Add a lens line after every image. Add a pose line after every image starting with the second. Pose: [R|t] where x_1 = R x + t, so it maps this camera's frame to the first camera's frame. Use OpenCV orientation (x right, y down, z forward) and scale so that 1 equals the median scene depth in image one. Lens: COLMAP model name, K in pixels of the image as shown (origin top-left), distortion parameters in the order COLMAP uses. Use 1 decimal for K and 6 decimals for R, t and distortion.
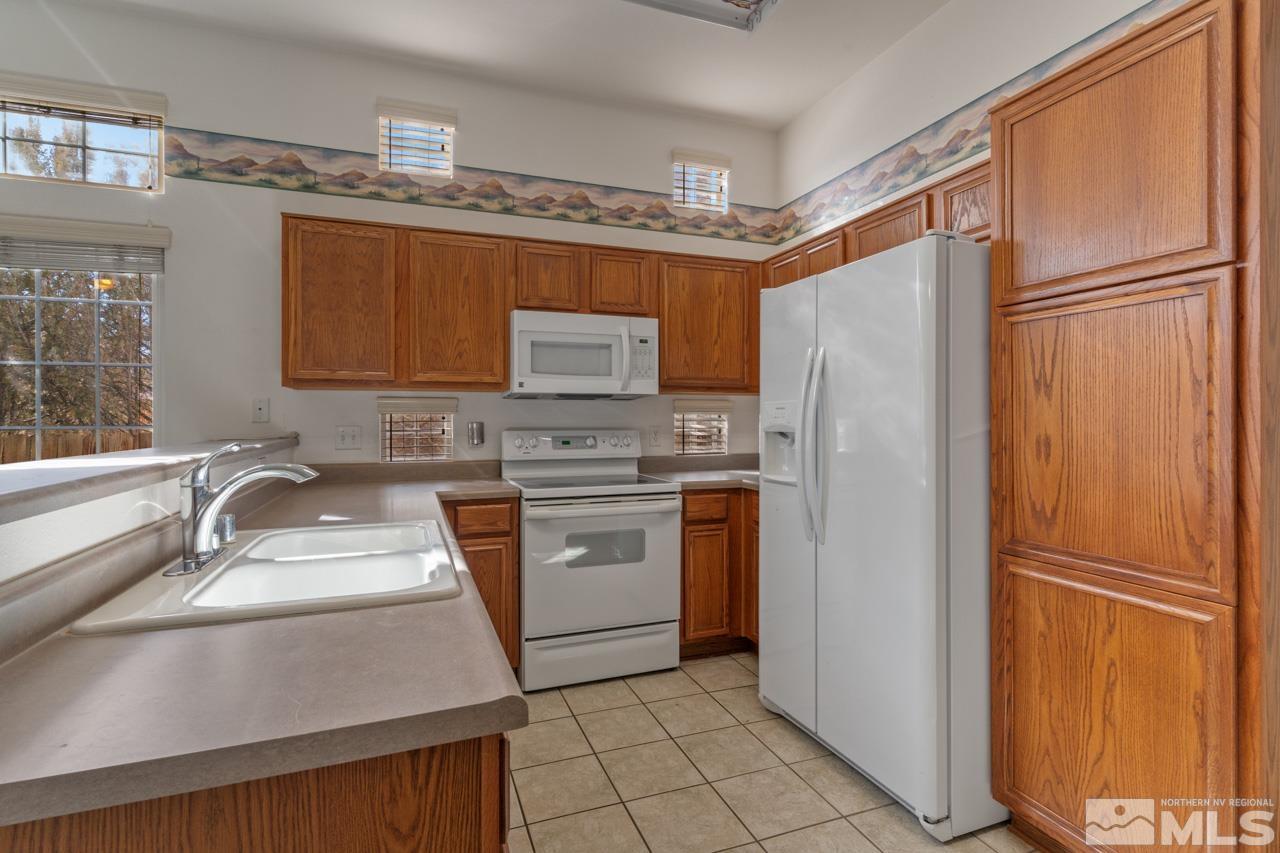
lens RADIAL K [[628.5, 0, 635.5], [0, 628.5, 418.3], [0, 0, 1]] dist [0.003311, 0.000706]
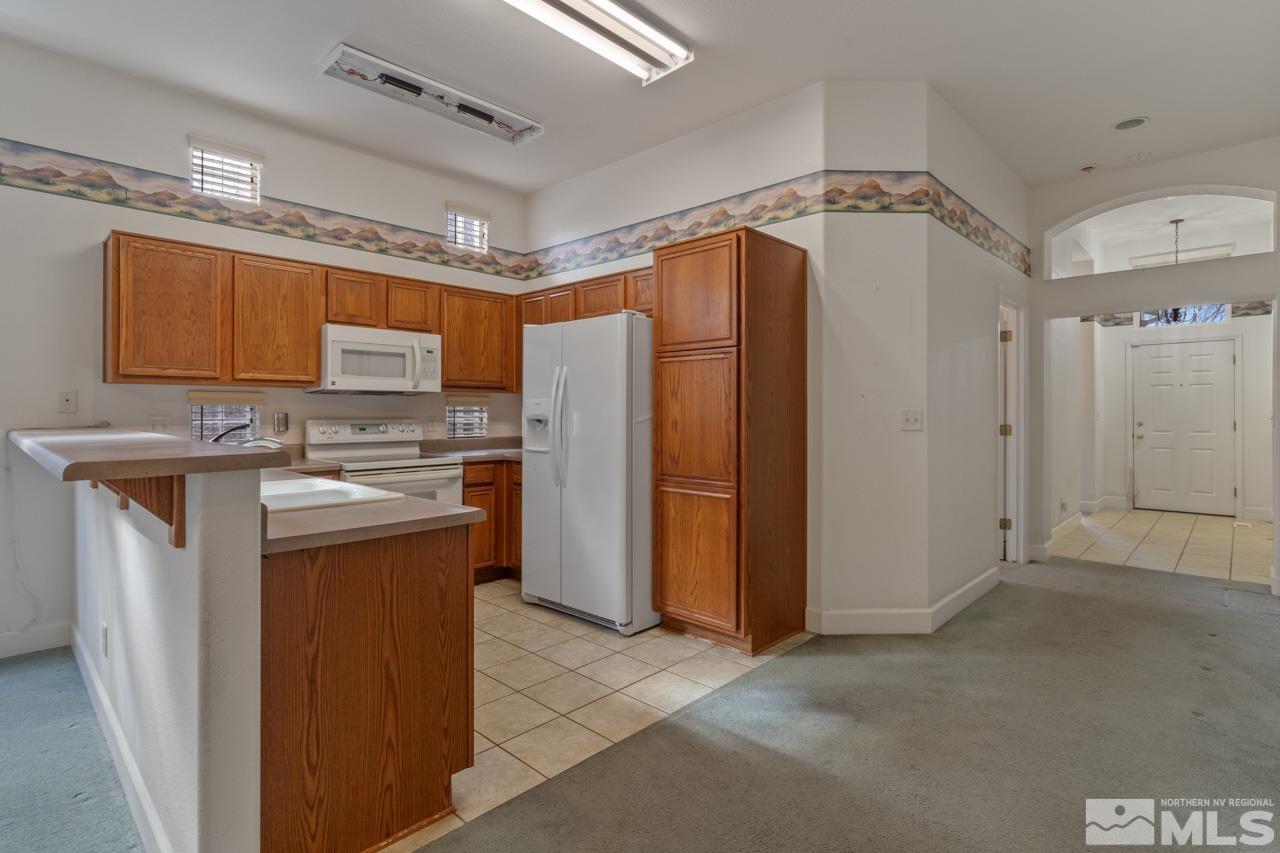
lens RADIAL K [[628.5, 0, 635.5], [0, 628.5, 418.3], [0, 0, 1]] dist [0.003311, 0.000706]
pose [[0.903969, -0.002067, 0.427593, -0.172988], [-0.003449, 0.999921, 0.012125, -0.000011], [-0.427584, -0.012435, 0.903890, -0.407618]]
